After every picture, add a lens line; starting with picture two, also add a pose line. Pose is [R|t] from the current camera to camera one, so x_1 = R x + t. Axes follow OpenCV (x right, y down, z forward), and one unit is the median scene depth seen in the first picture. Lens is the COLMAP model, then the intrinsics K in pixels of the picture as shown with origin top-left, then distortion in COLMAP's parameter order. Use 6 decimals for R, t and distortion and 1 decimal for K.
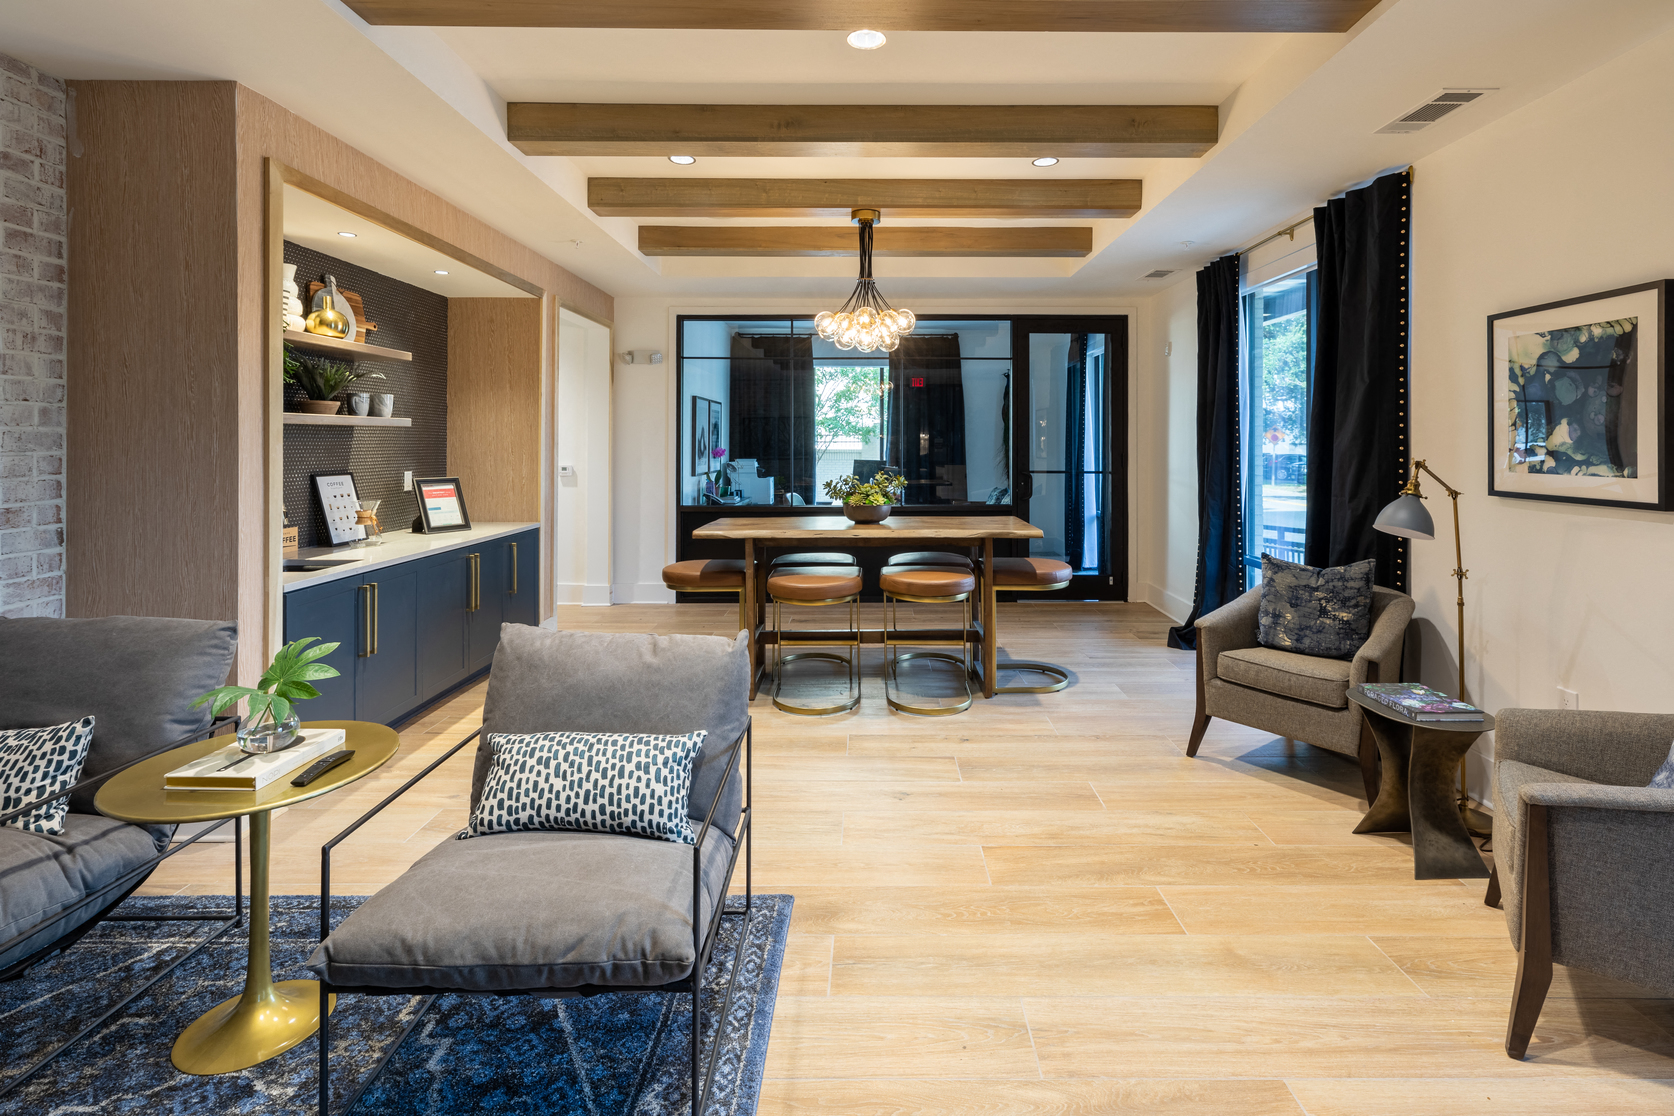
lens RADIAL K [[749.5, 0, 851.0], [0, 749.5, 501.0], [0, 0, 1]] dist [0.002425, 0.000806]
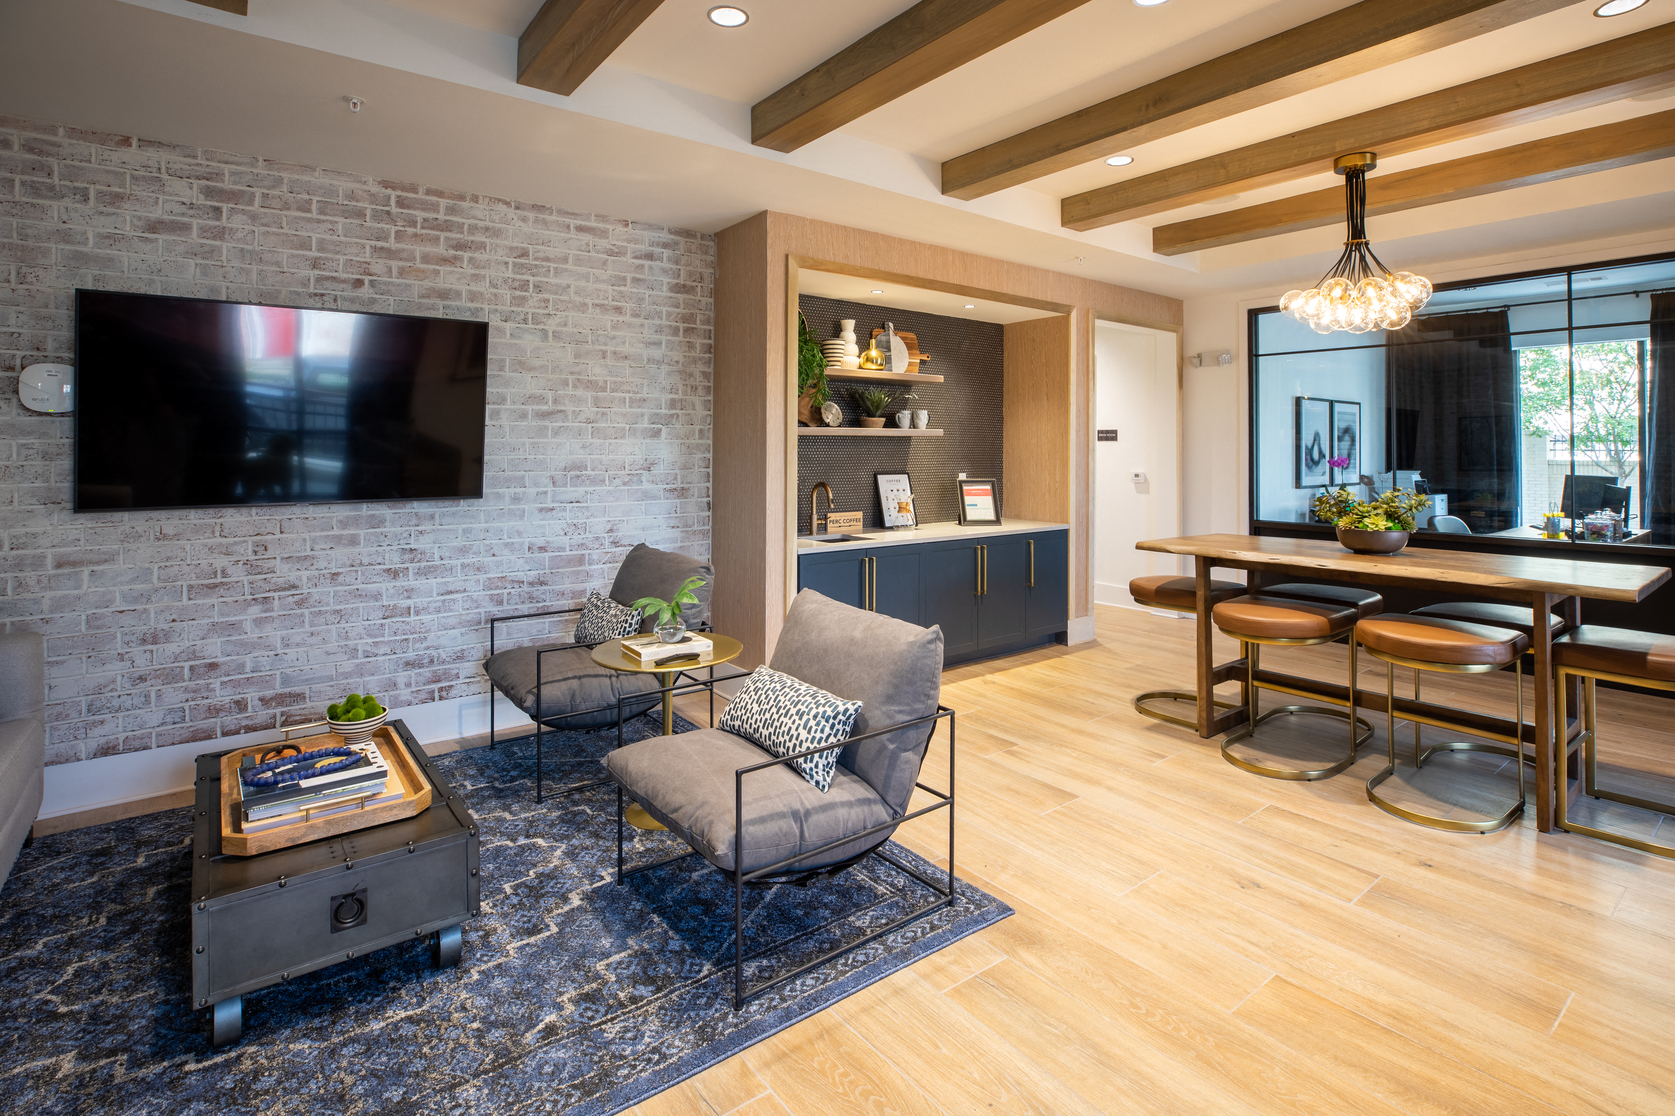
lens RADIAL K [[775.3, 0, 896.8], [0, 775.3, 502.8], [0, 0, 1]] dist [-0.034941, 0.000806]
pose [[0.650854, 0.050893, -0.757496, 0.442263], [-0.058546, 0.998144, 0.016758, -0.010409], [0.756942, 0.033442, 0.652625, 0.167505]]
